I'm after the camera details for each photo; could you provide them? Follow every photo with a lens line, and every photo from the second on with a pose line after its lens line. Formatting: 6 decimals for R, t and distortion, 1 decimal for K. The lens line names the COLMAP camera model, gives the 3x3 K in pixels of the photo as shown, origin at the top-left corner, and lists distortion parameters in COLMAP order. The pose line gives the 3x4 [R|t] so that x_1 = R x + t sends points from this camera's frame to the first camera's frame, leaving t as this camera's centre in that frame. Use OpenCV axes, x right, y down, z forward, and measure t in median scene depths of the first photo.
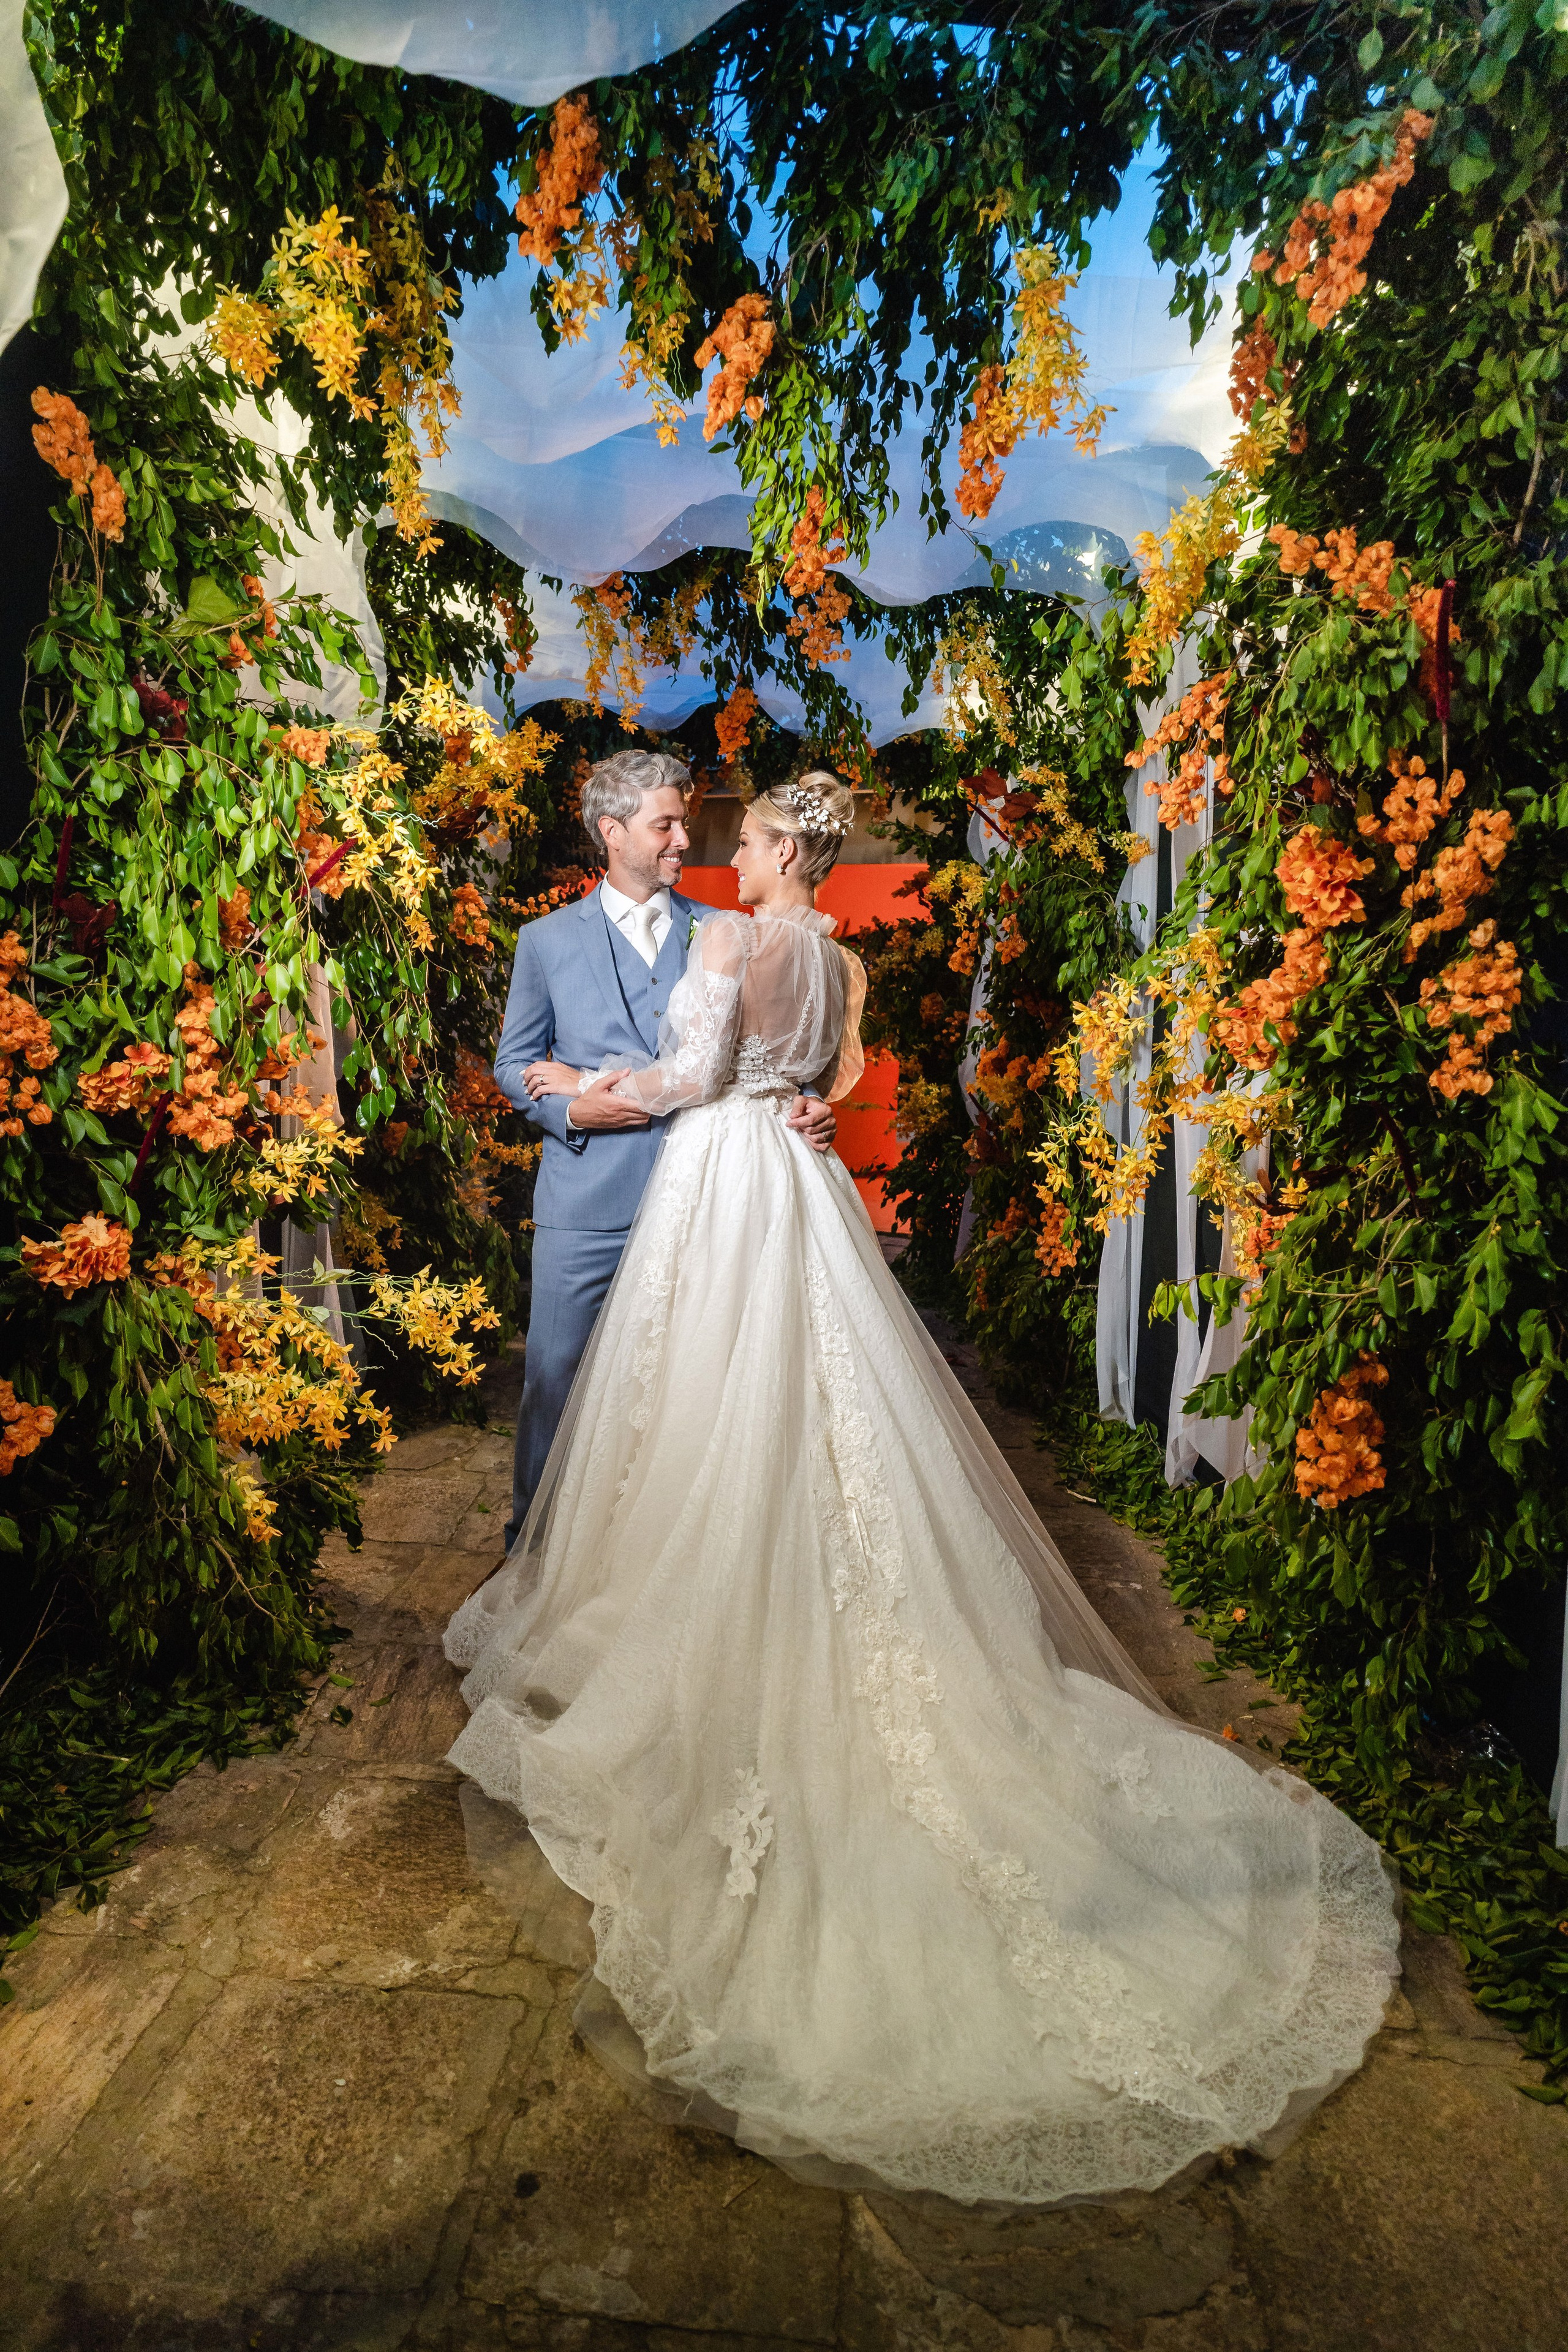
lens RADIAL K [[1224.6, 0, 774.7], [0, 1224.6, 1173.2], [0, 0, 1]] dist [-0.056002, 0.023239]
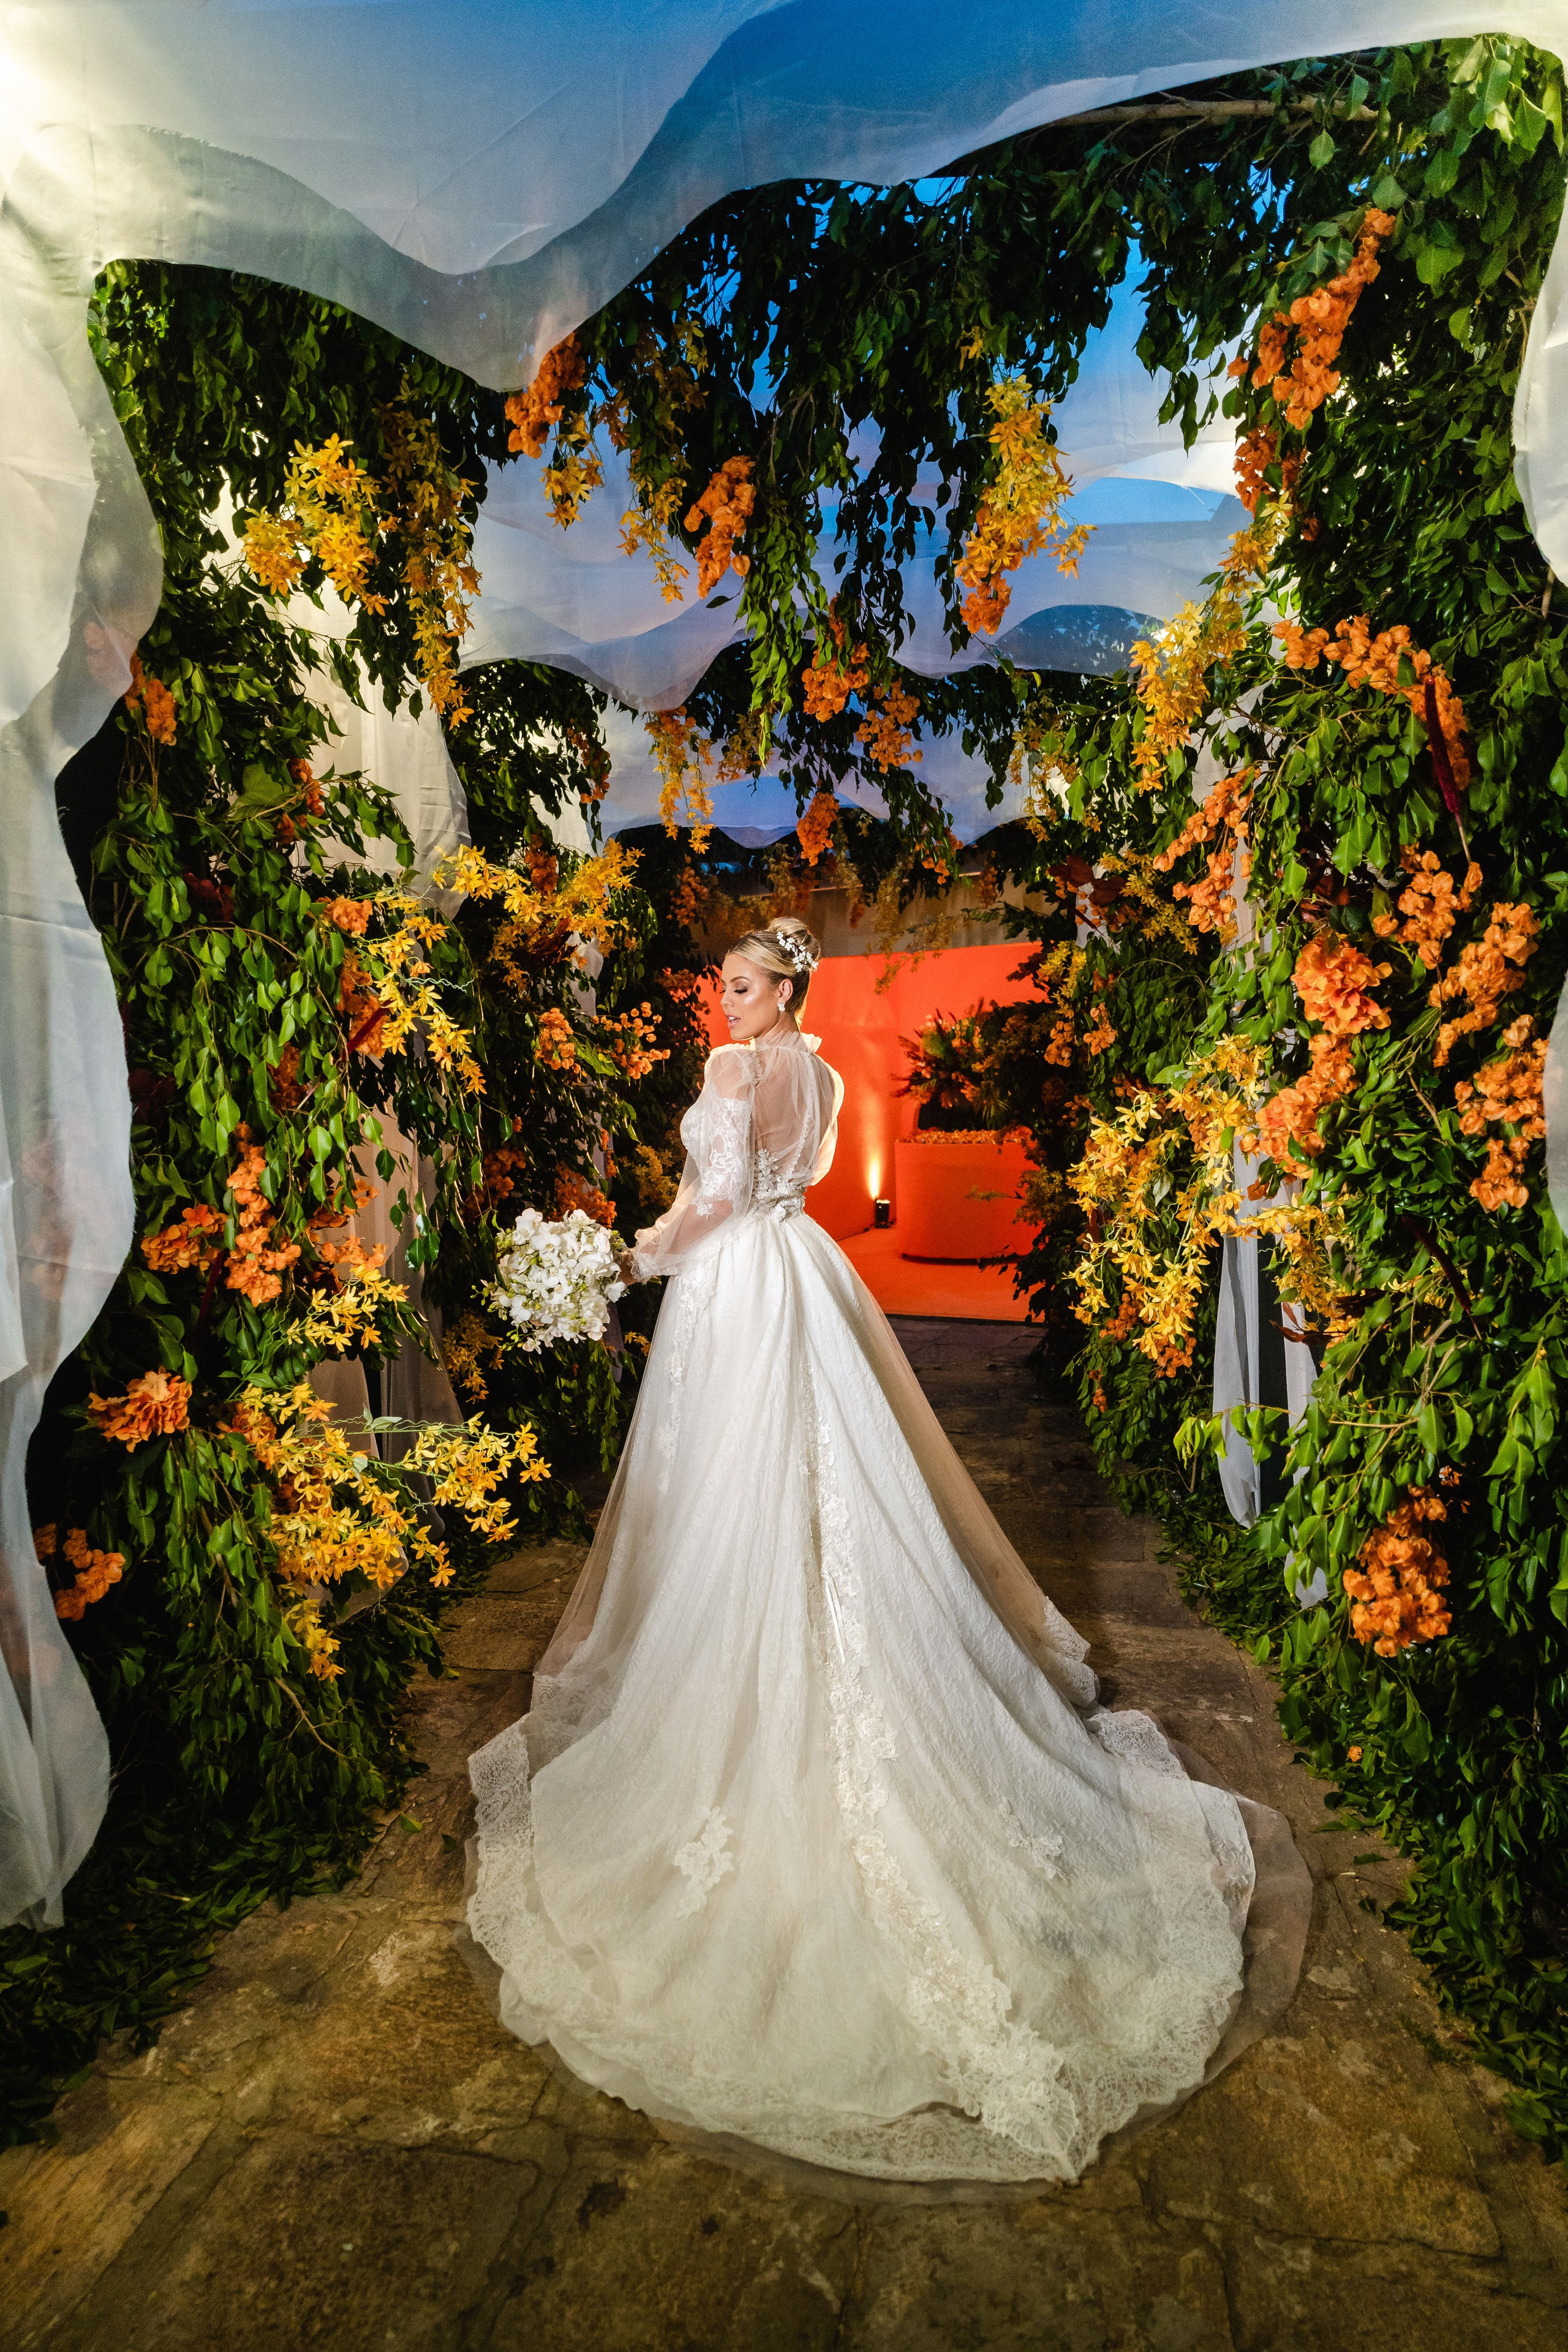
lens RADIAL K [[1257.1, 0, 784.0], [0, 1257.1, 1176.0], [0, 0, 1]] dist [-0.056305, 0.024070]
pose [[0.990968, -0.046576, -0.125751, 0.124195], [0.038749, 0.997198, -0.063989, -0.042913], [0.128379, 0.058538, 0.989996, -0.018596]]
